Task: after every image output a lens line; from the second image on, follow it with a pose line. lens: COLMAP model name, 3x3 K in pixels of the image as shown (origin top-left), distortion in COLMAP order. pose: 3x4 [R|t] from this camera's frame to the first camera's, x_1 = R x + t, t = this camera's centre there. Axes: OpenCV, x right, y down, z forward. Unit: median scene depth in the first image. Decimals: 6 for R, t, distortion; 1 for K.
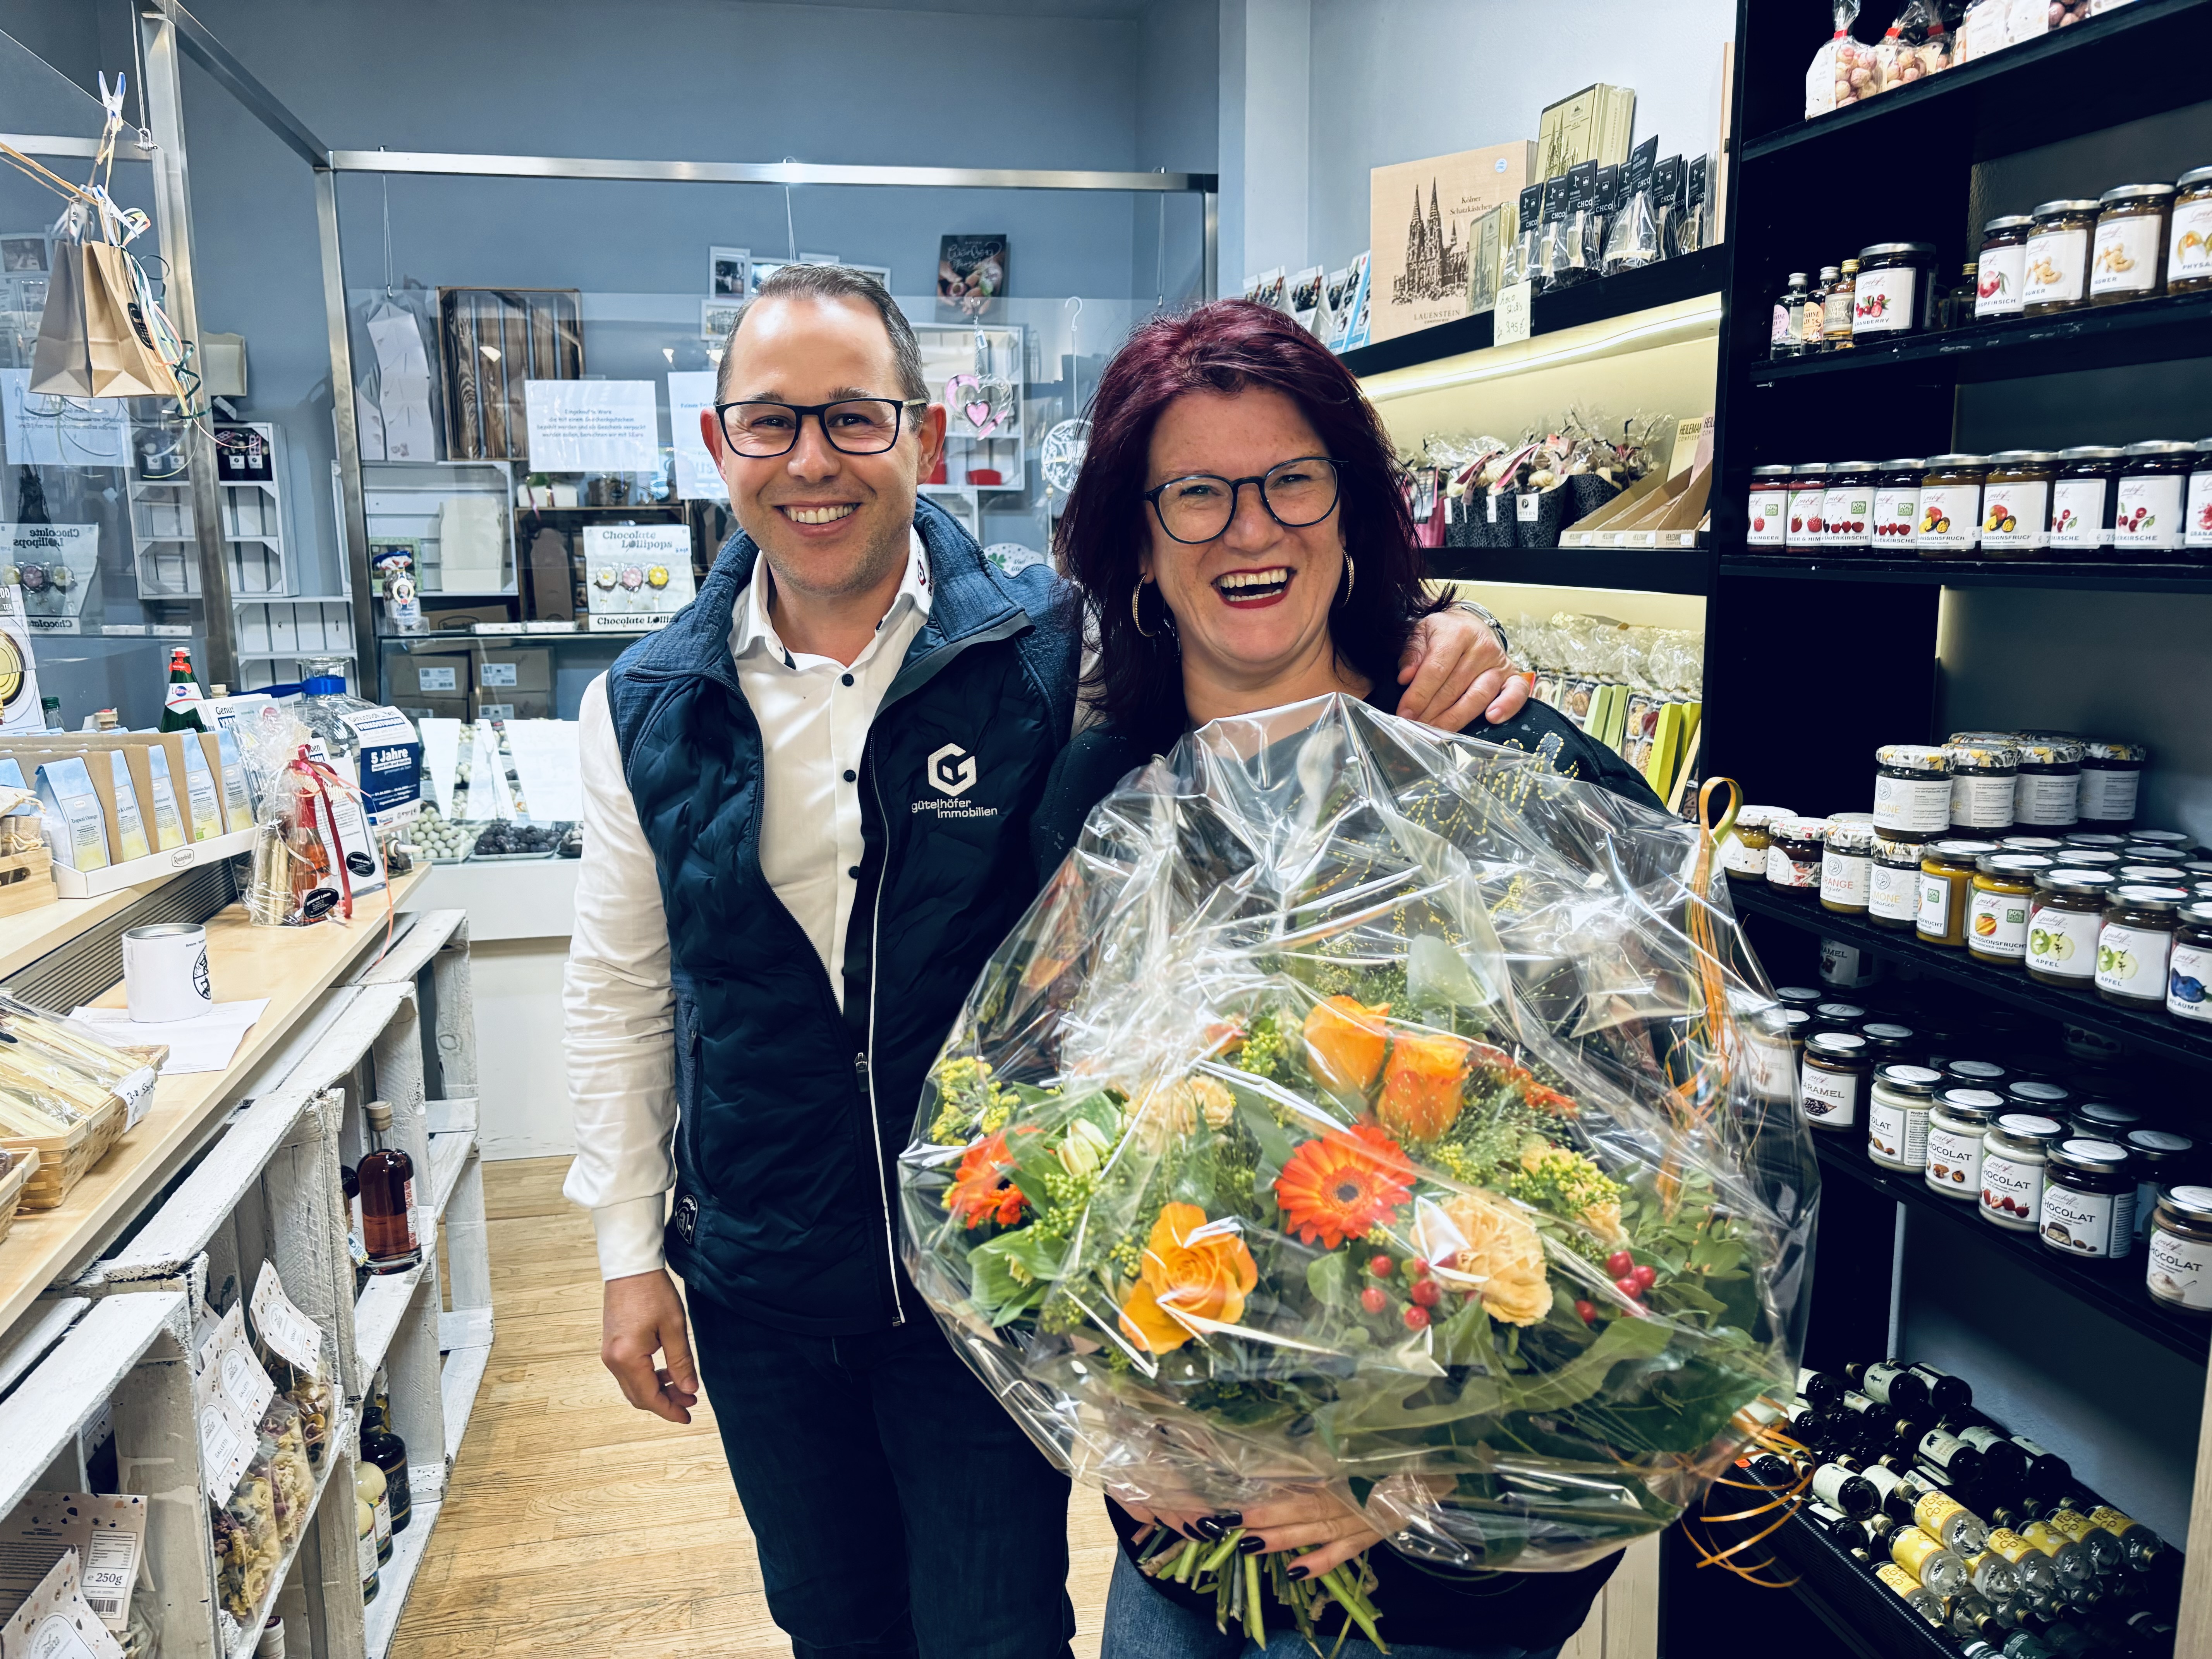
lens RADIAL K [[1666.9, 0, 1091.9], [0, 1666.9, 841.7], [0, 0, 1]] dist [0.048174, -0.055614]
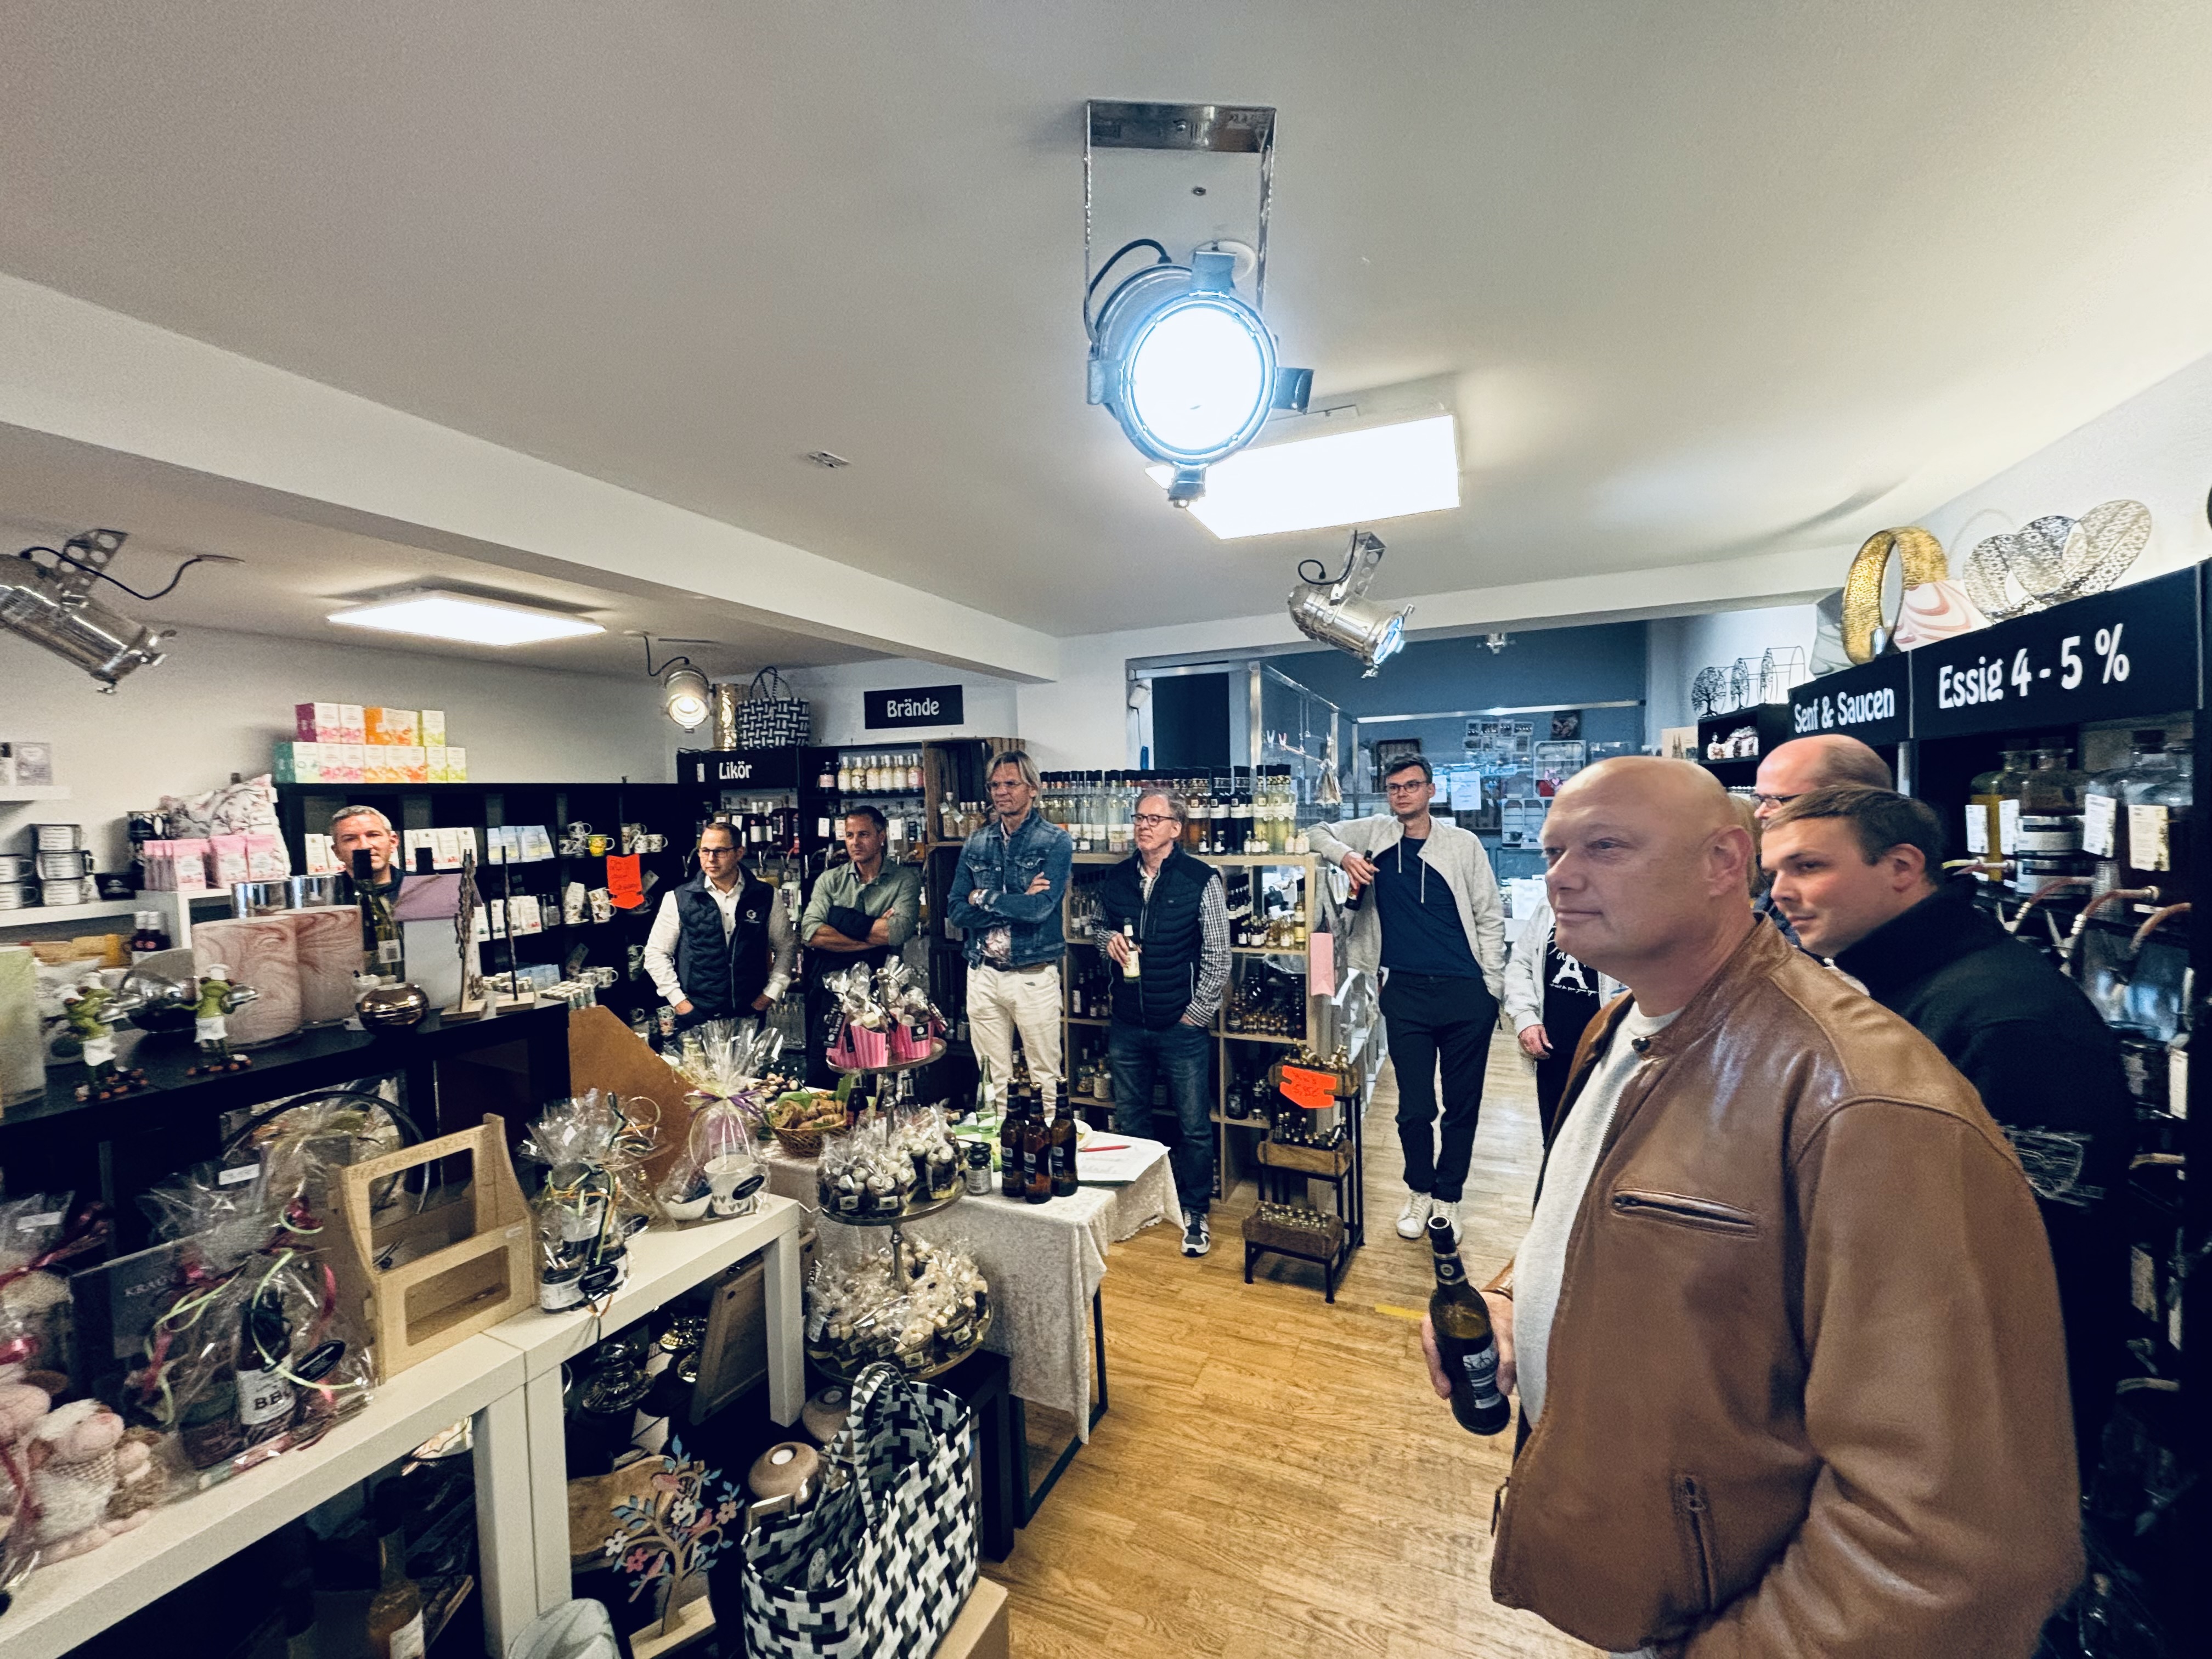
lens RADIAL K [[901.6, 0, 1104.0], [0, 901.6, 834.4], [0, 0, 1]] dist [-0.000984, 0.005918]
pose [[0.824423, 0.013652, -0.565809, 0.261311], [-0.082418, 0.991948, -0.096155, 0.094904], [0.559940, 0.125905, 0.818911, -1.132067]]
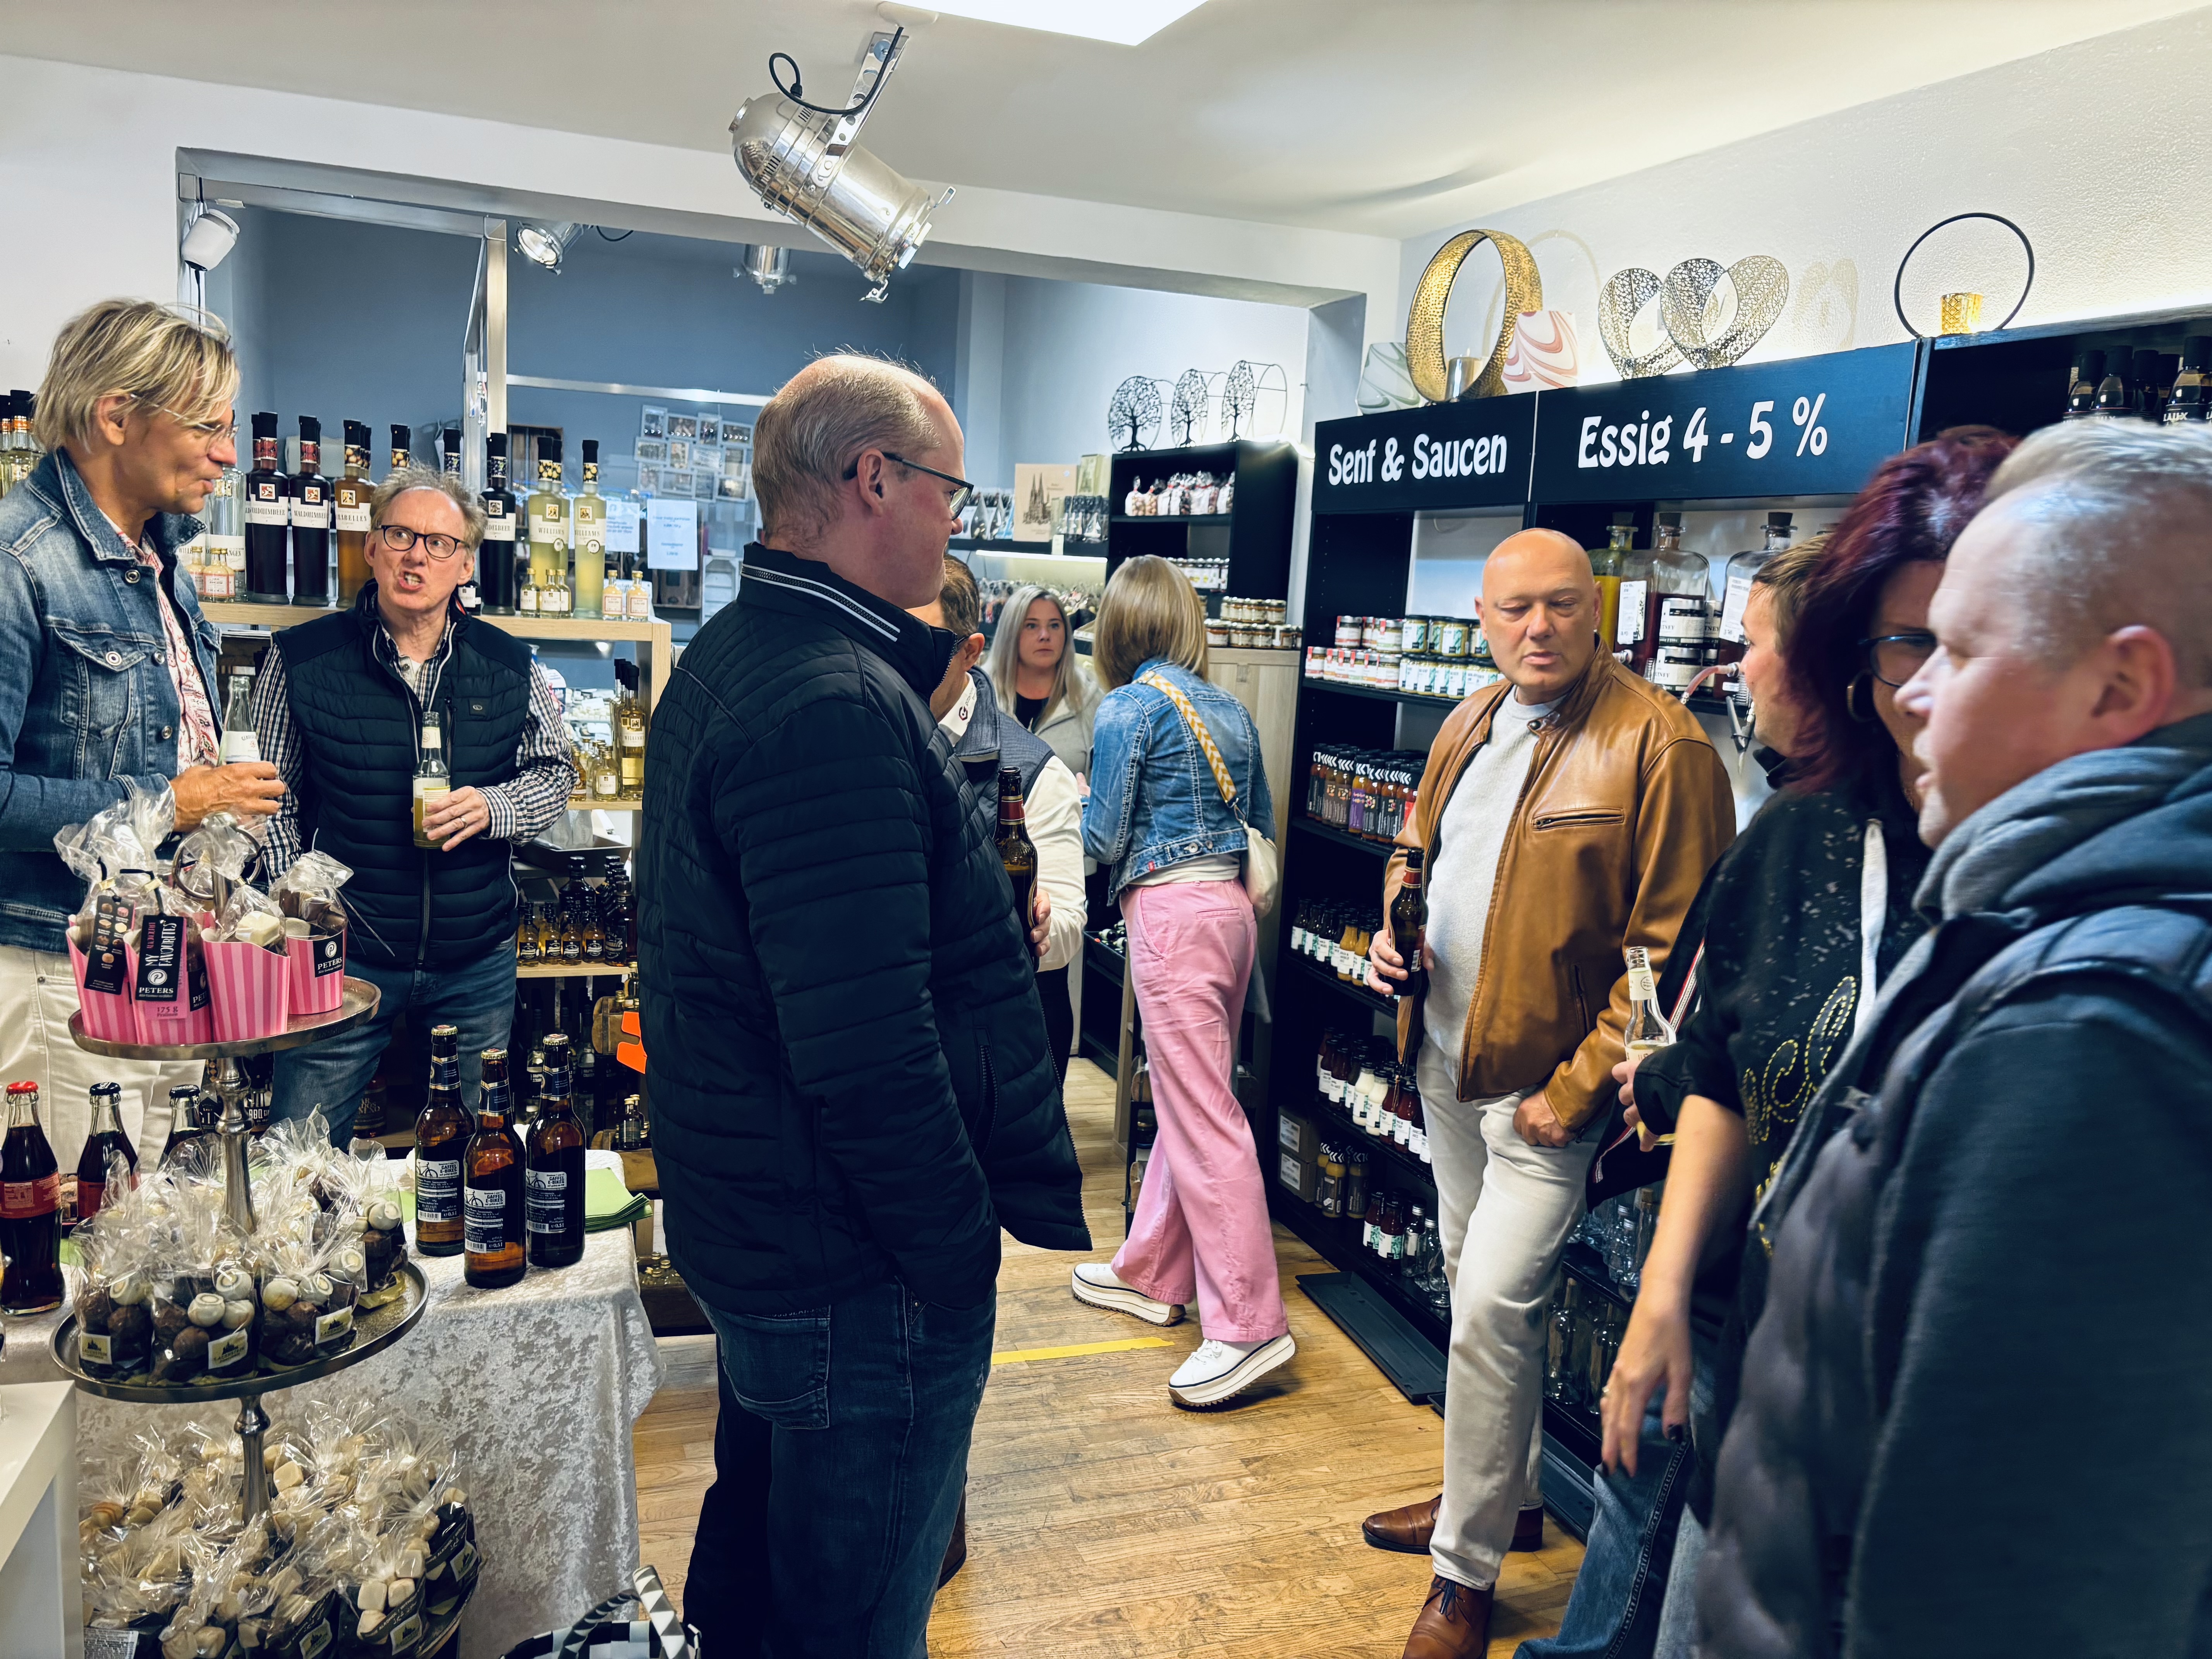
lens RADIAL K [[1690.2, 0, 1112.2], [0, 1690.2, 846.9], [0, 0, 1]] dist [0.073481, -0.198052]
pose [[0.984122, 0.040404, 0.172834, -0.079468], [-0.037720, 0.999112, -0.018785, 0.155330], [-0.173440, 0.011968, 0.984772, -1.238610]]
